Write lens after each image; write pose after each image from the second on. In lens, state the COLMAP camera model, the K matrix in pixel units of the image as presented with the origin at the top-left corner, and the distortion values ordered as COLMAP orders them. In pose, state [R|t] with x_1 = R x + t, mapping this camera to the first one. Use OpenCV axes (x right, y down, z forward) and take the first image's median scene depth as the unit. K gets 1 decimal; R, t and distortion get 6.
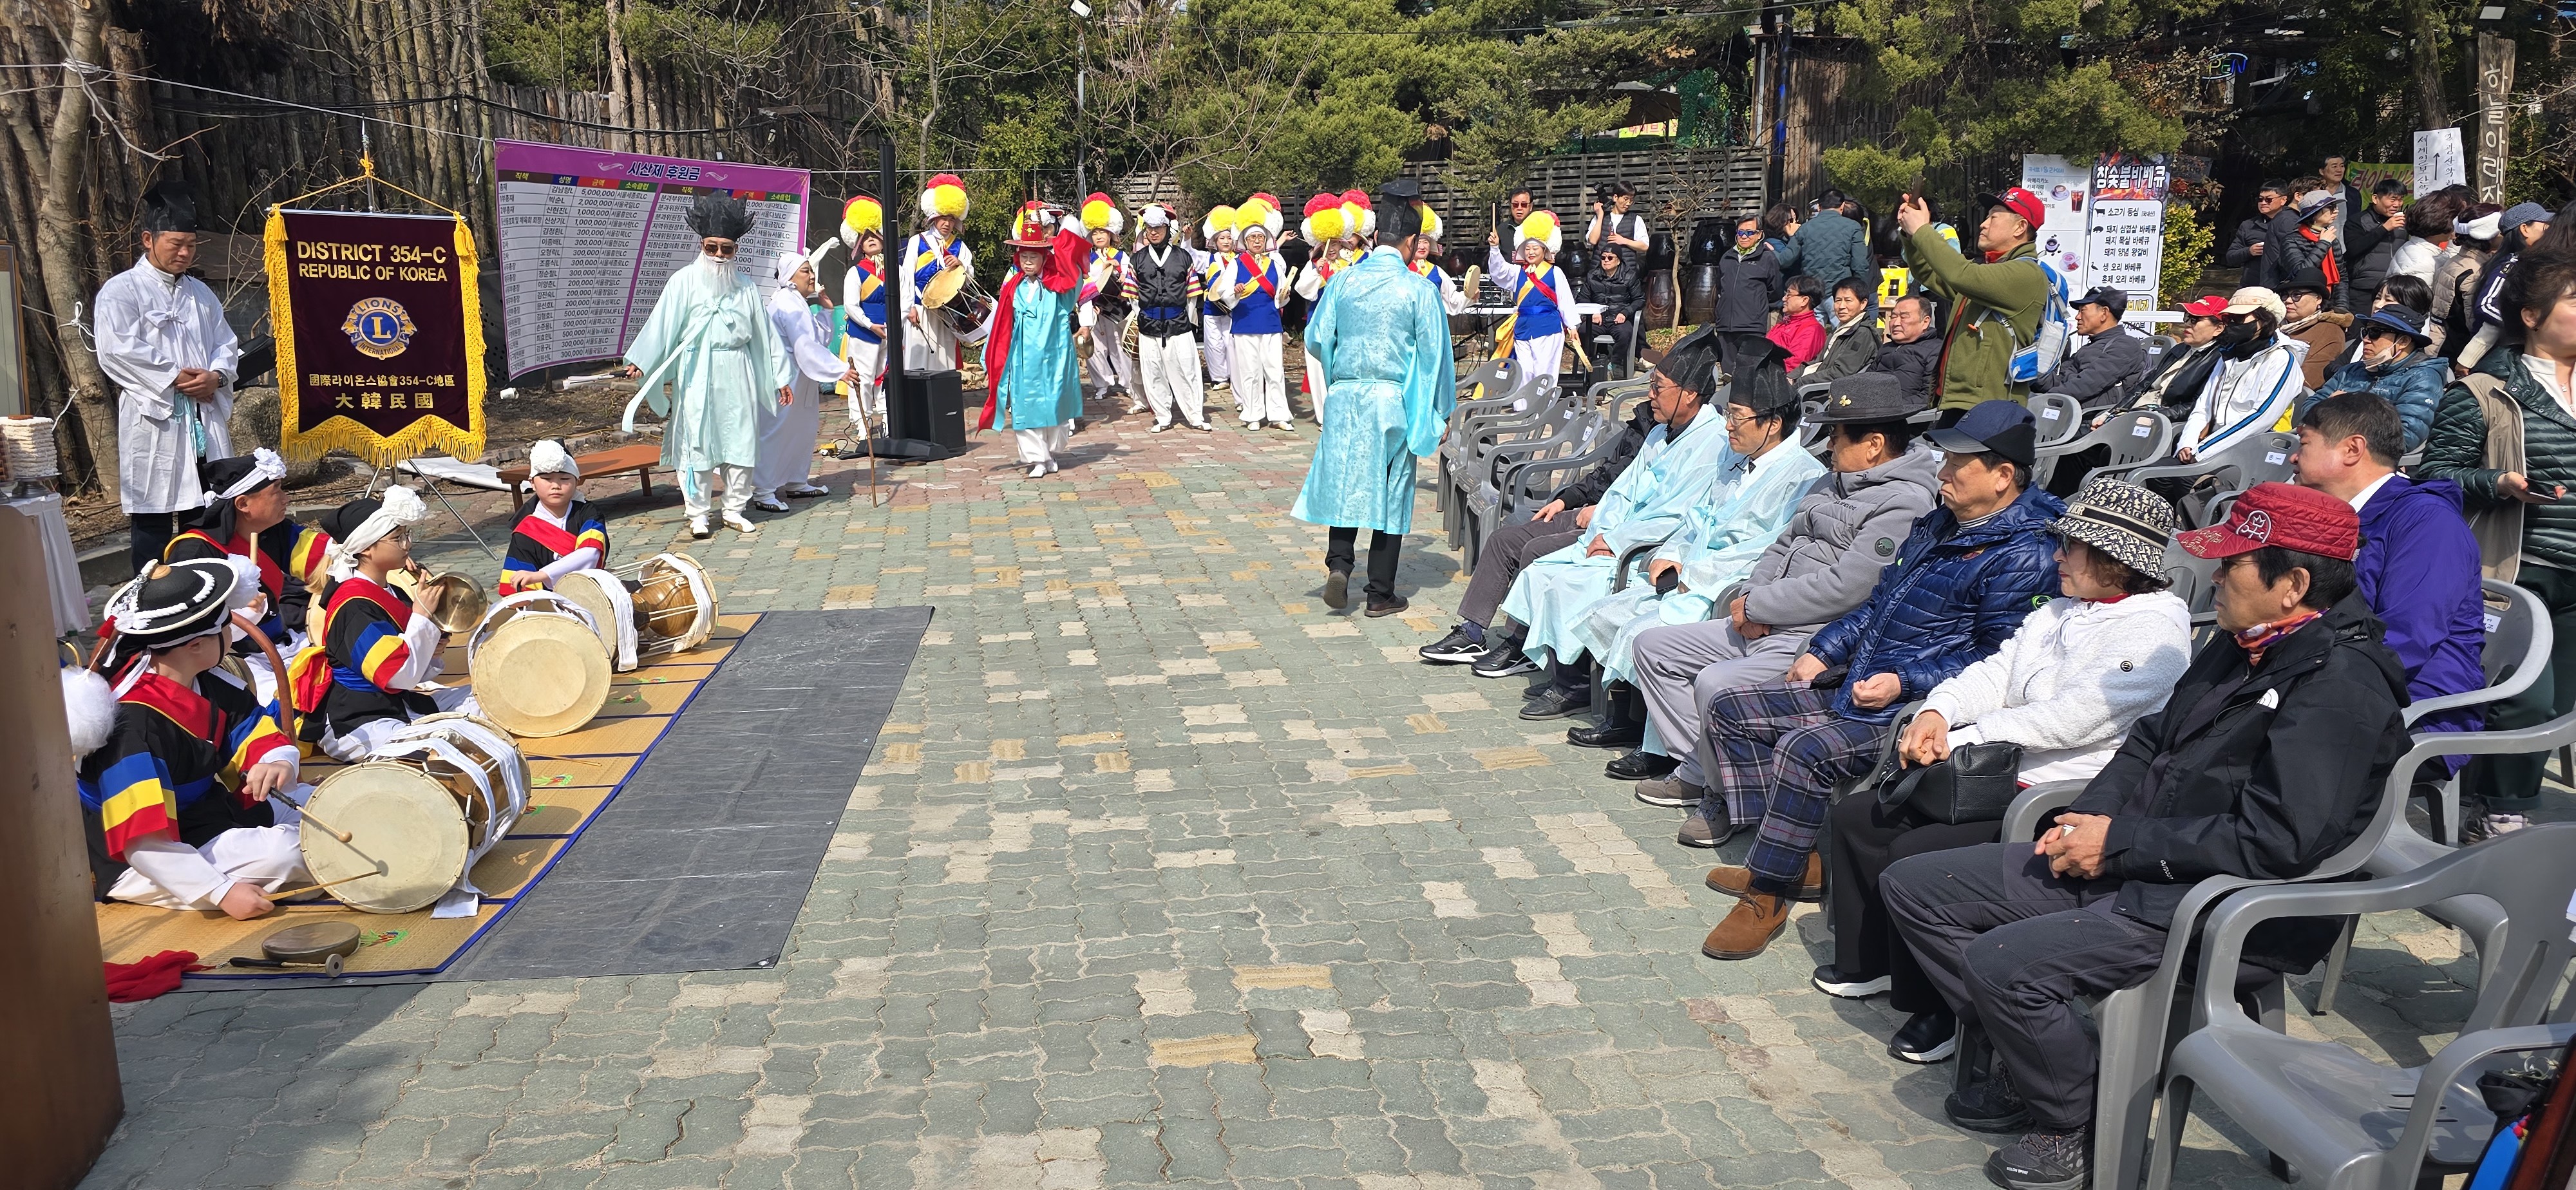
lens RADIAL K [[1739.3, 0, 1381.2], [0, 1739.3, 589.3], [0, 0, 1]] dist [0.037493, -0.019165]
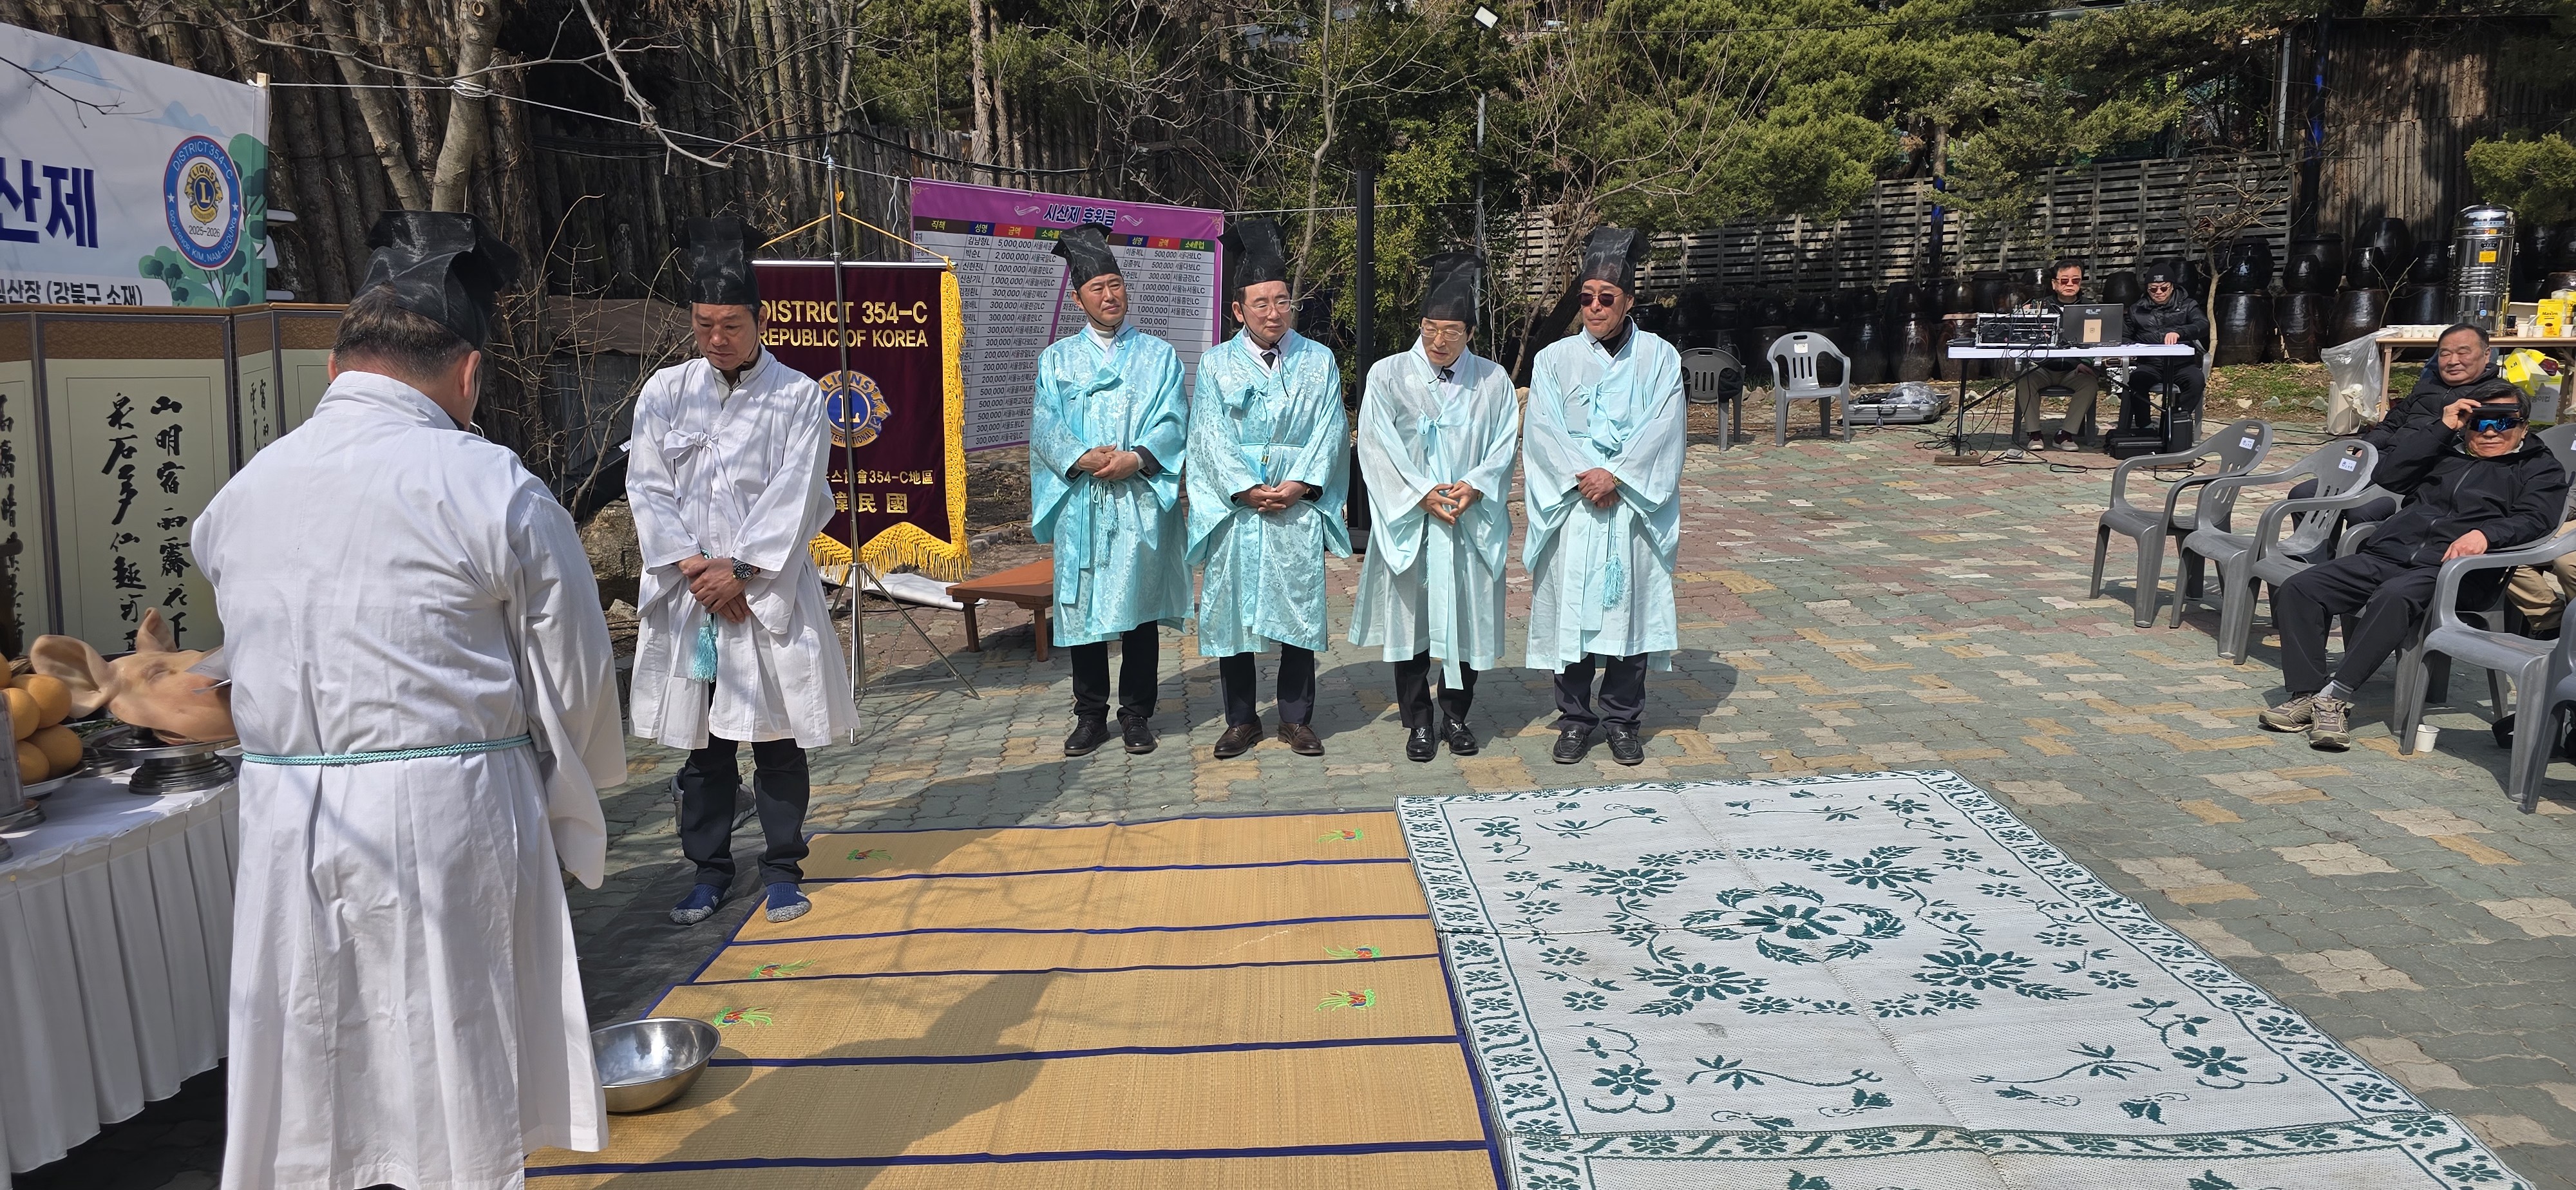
lens RADIAL K [[1739.3, 0, 1384.6], [0, 1739.3, 551.5], [0, 0, 1]] dist [0.037493, -0.019165]
pose [[0.996163, -0.014070, -0.086383, -0.161756], [0.009789, 0.998712, -0.049793, -0.028149], [0.086972, 0.048756, 0.995017, 0.160461]]
